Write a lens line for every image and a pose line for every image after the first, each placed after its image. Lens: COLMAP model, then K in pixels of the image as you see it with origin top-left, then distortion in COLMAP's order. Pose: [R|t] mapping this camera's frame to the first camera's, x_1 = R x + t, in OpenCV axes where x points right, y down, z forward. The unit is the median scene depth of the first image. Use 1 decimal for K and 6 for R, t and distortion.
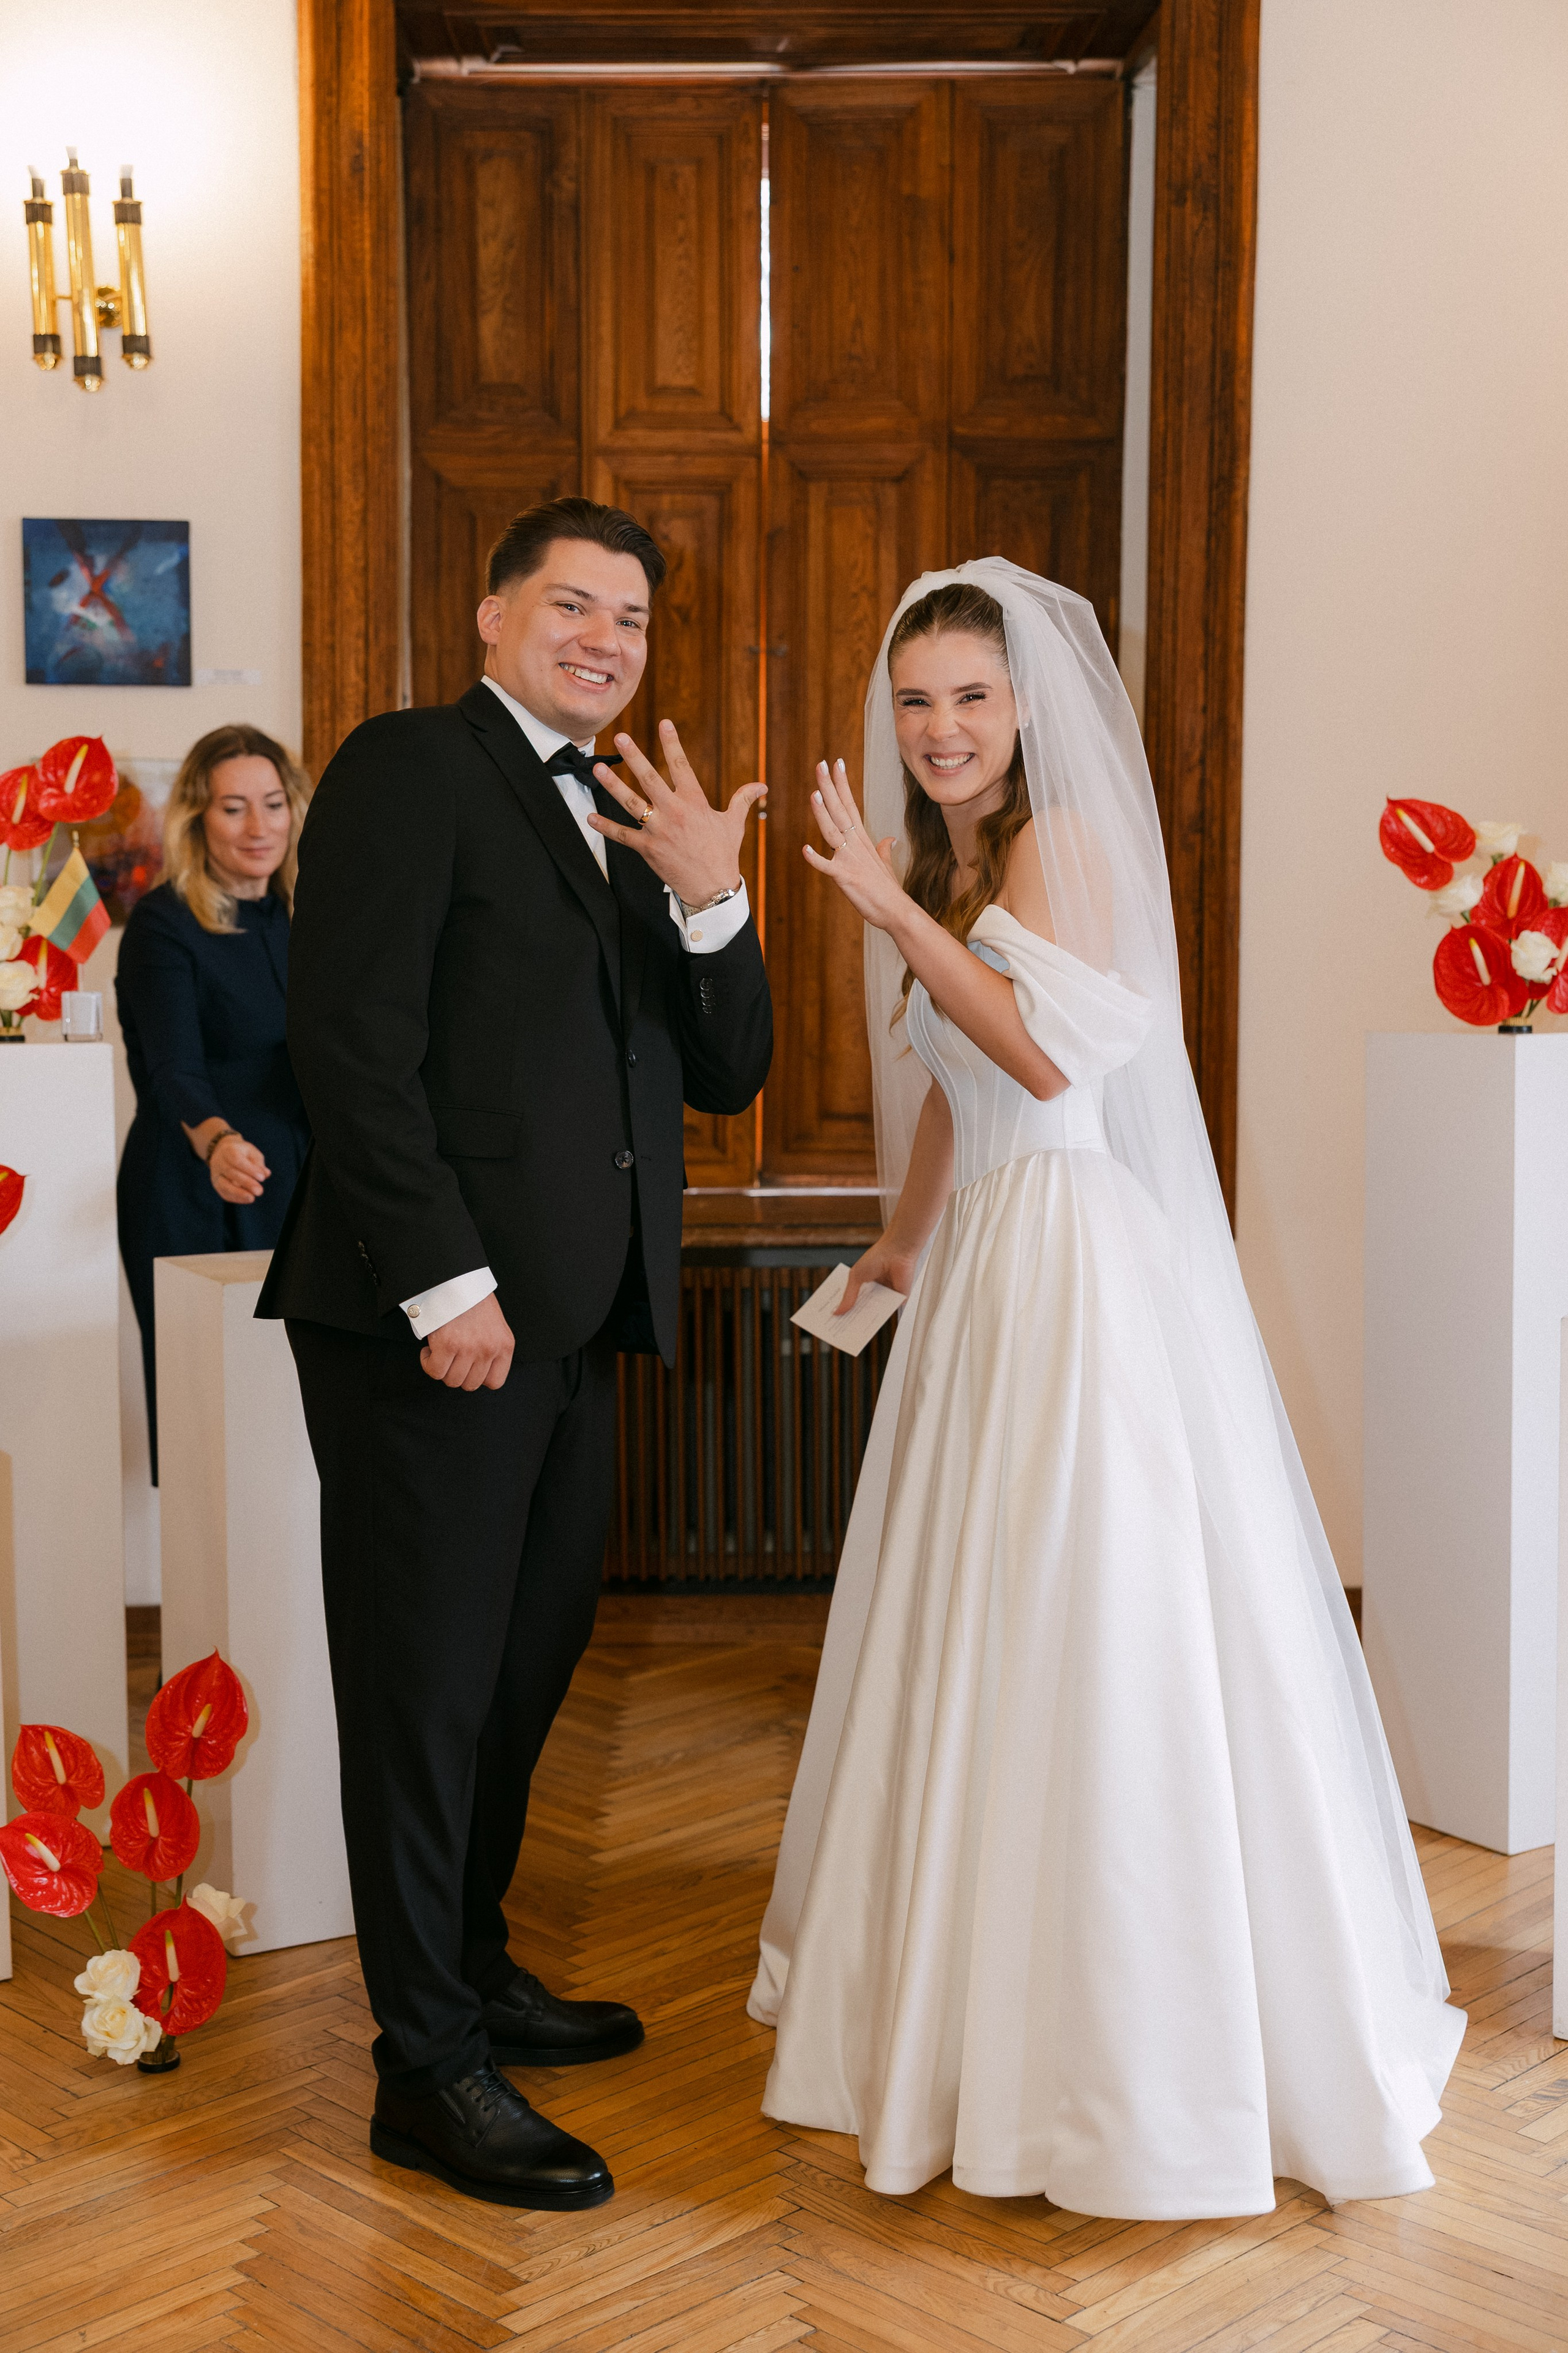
lens RADIAL K [[2780.1, 0, 795.1], [0, 2780.1, 1172.0], [0, 0, 1]] dist [-0.002721, -0.018841]
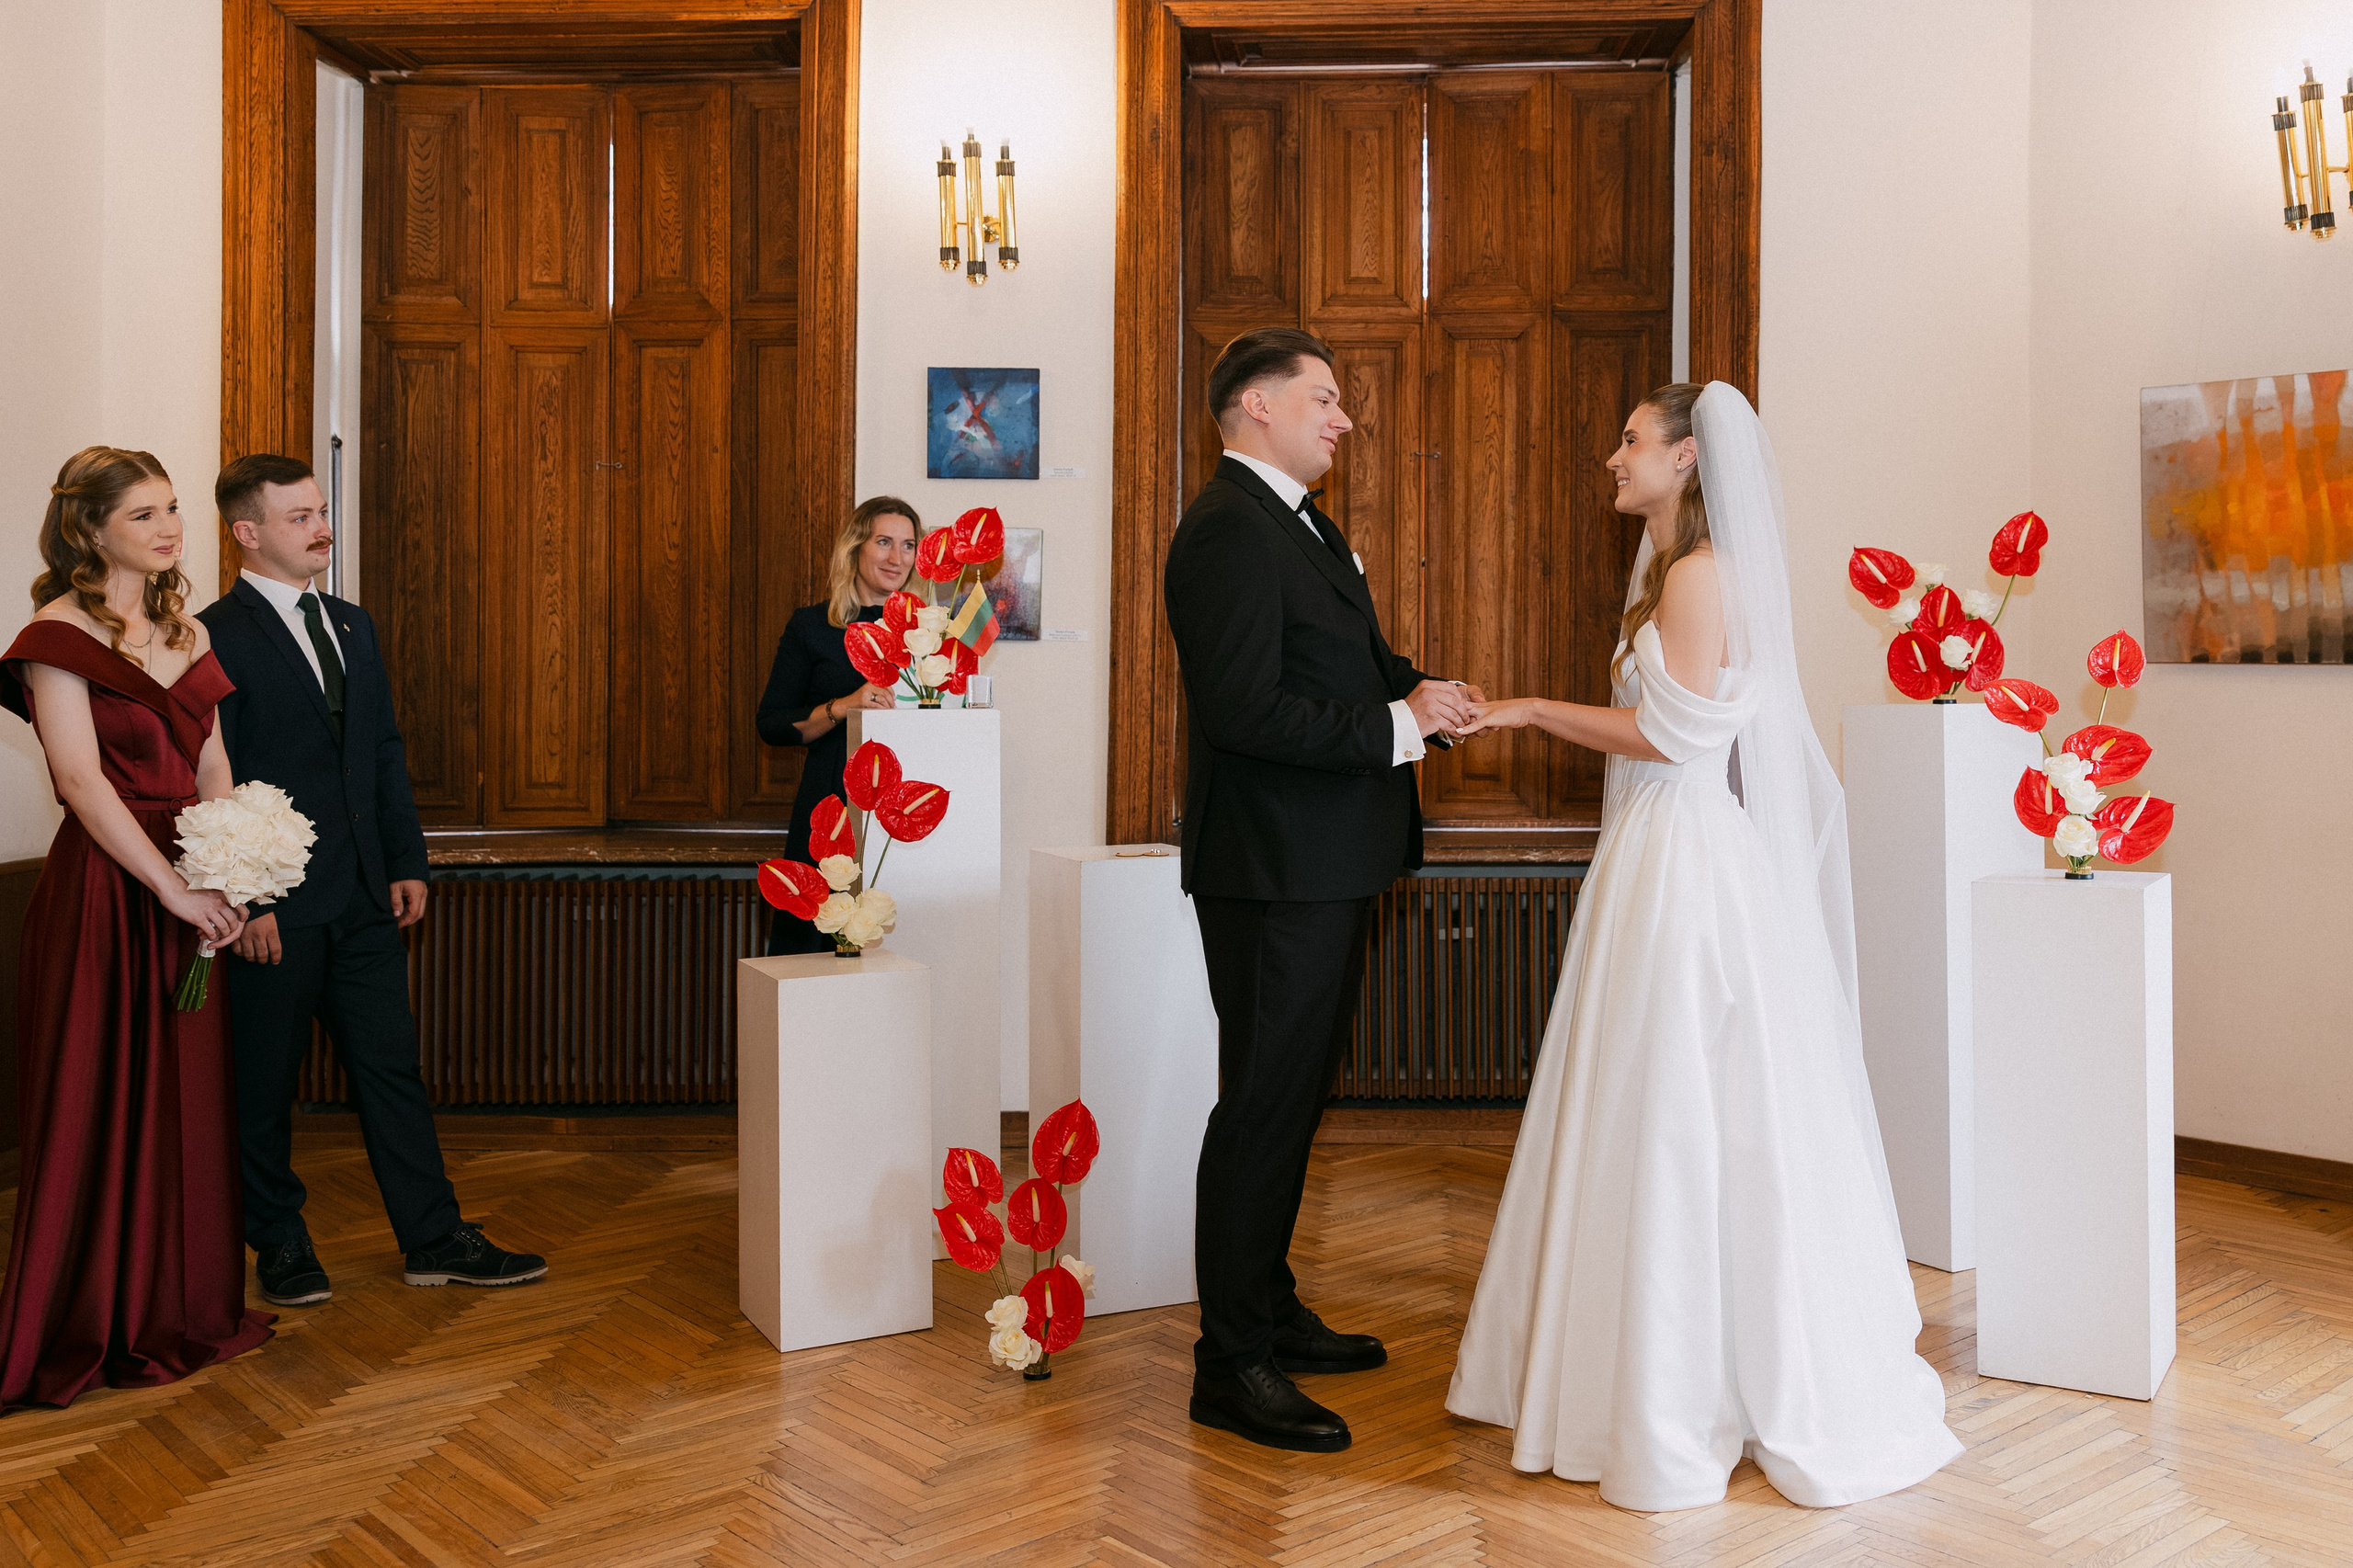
lens RADIAL K [[2153.4, 0, 1328.5], [0, 2153.4, 664.0], [0, 0, 1]] dist [-0.010545, 0.009708]
pose [[0.999076, 0.000286, -0.042986, -0.014338], [-0.004395, 0.995419, -0.095508, 0.031595], [0.042762, 0.095609, 0.994500, -0.121215]]
